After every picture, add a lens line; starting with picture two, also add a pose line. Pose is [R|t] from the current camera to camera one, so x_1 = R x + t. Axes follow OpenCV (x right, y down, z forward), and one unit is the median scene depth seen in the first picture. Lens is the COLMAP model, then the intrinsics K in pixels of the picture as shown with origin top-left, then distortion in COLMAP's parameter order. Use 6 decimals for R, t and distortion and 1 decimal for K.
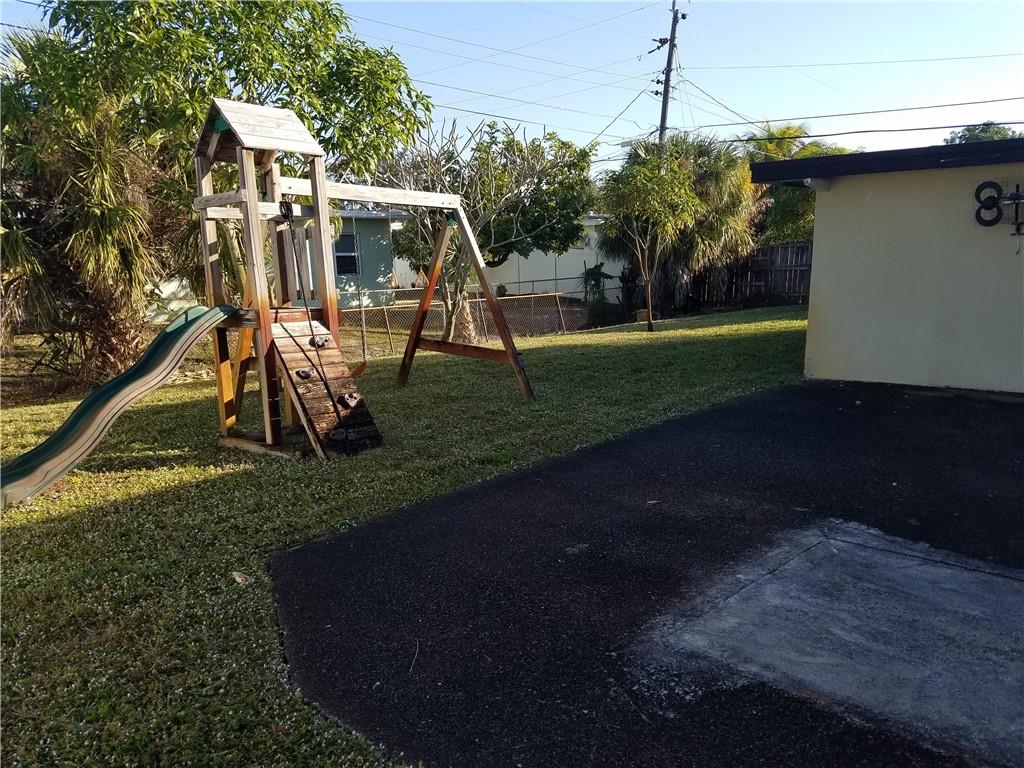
lens RADIAL K [[793.4, 0, 512.0], [0, 793.4, 384.0], [0, 0, 1]] dist [0.181827, -0.256163]
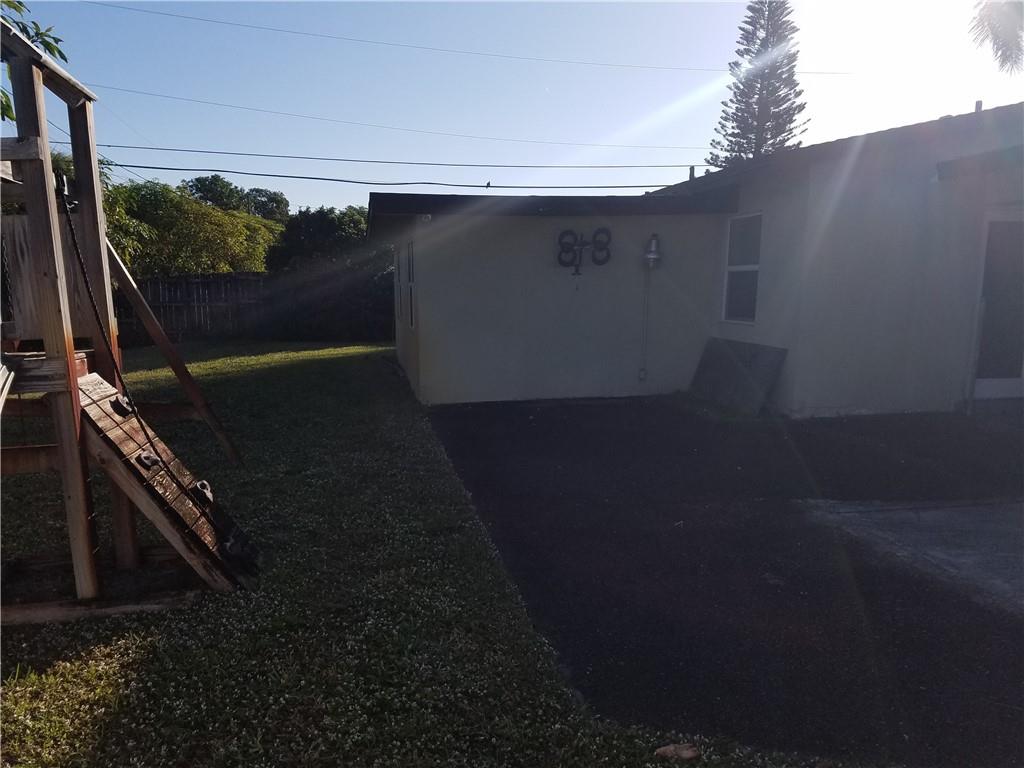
lens RADIAL K [[793.4, 0, 512.0], [0, 793.4, 384.0], [0, 0, 1]] dist [0.181827, -0.256163]
pose [[0.613250, -0.076594, 0.786167, -0.543396], [0.116544, 0.993168, 0.005852, -0.039626], [-0.781244, 0.088034, 0.617987, 0.410218]]
